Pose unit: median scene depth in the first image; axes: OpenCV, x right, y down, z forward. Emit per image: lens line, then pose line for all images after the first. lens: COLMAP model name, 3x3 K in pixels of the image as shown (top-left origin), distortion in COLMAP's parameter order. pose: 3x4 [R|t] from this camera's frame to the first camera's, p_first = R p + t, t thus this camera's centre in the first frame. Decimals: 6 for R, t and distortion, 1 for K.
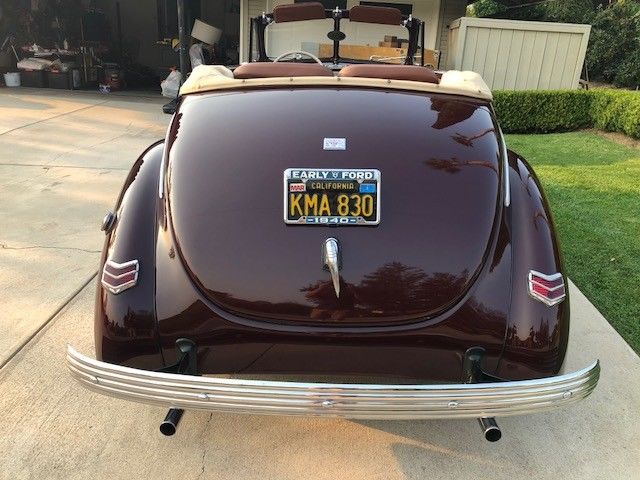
lens RADIAL K [[506.7, 0, 320.0], [0, 506.7, 240.0], [0, 0, 1]] dist [0.034579, -0.038615]
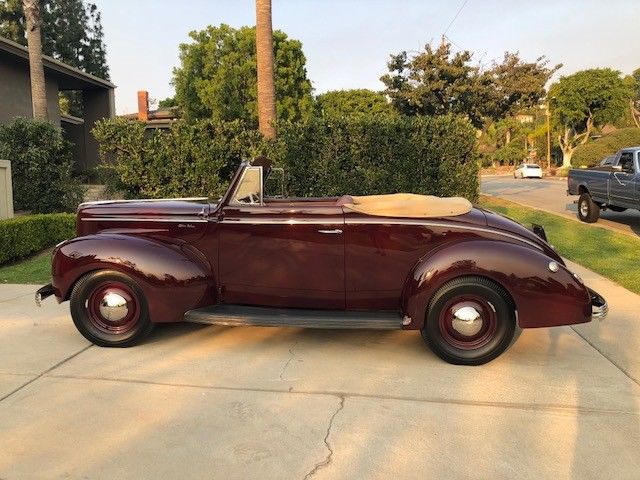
lens RADIAL K [[507.1, 0, 308.1], [0, 507.1, 241.5], [0, 0, 1]] dist [0.019914, -0.001211]
pose [[0.091501, -0.153979, 0.983828, -2.795061], [0.367340, 0.923514, 0.110375, -0.798279], [-0.925575, 0.351300, 0.141065, 1.773192]]
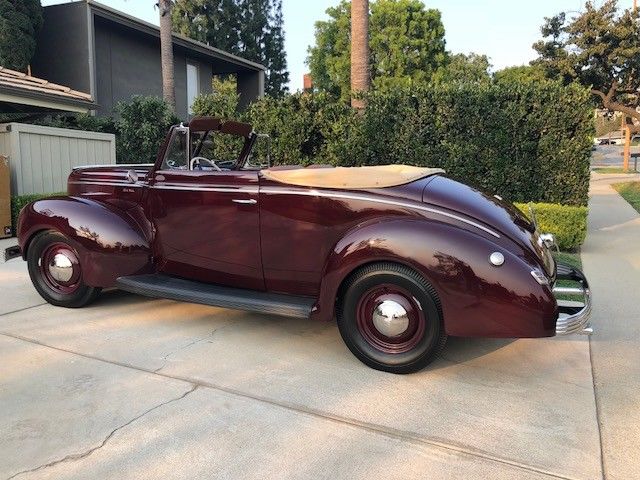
lens RADIAL K [[506.7, 0, 320.0], [0, 506.7, 240.0], [0, 0, 1]] dist [0.034579, -0.038615]
pose [[0.393554, -0.168565, 0.903715, -2.236079], [0.333958, 0.942101, 0.030292, -0.344460], [-0.856497, 0.289882, 0.427061, 0.873120]]
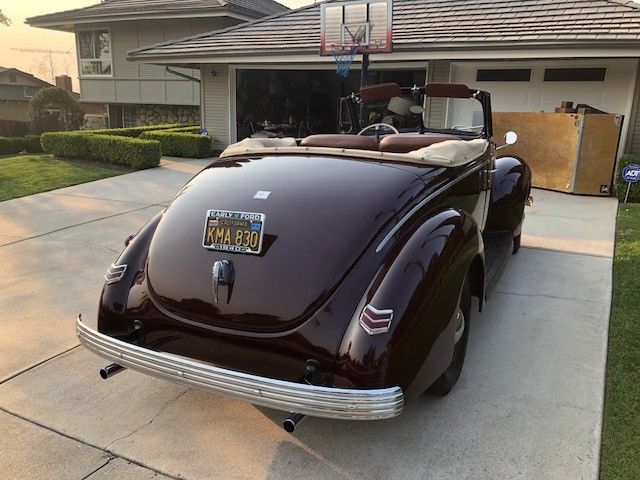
lens RADIAL K [[506.7, 0, 320.0], [0, 506.7, 240.0], [0, 0, 1]] dist [0.034579, -0.038615]
pose [[0.903433, 0.072859, -0.422493, 0.819988], [-0.124183, 0.987680, -0.095219, 0.040148], [0.410350, 0.138491, 0.901351, -0.139730]]
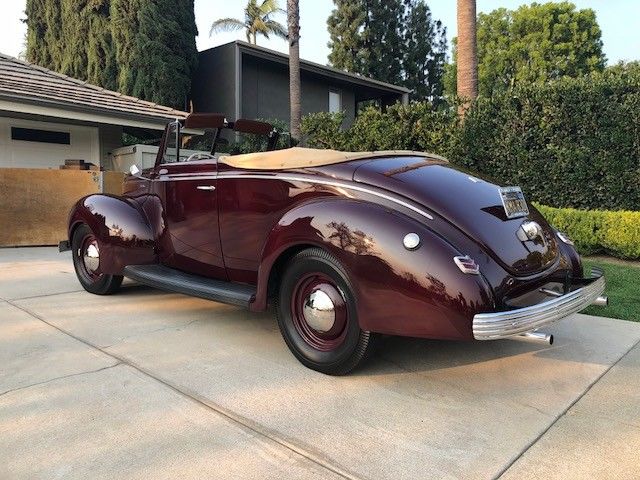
lens RADIAL K [[509.4, 0, 321.1], [0, 509.4, 236.6], [0, 0, 1]] dist [0.005493, 0.010166]
pose [[0.663039, -0.106685, 0.740944, -1.697537], [0.295617, 0.946661, -0.128230, 0.065729], [-0.687743, 0.304057, 0.659211, 0.333100]]
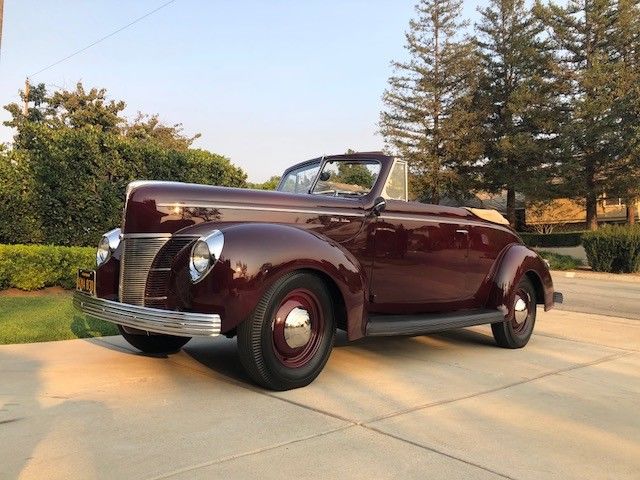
lens RADIAL K [[509.4, 0, 321.1], [0, 509.4, 236.6], [0, 0, 1]] dist [0.005493, 0.010166]
pose [[-0.715012, -0.033466, 0.698311, -1.709971], [0.202225, 0.946253, 0.252410, -1.303962], [-0.669226, 0.321693, -0.669814, 4.197667]]
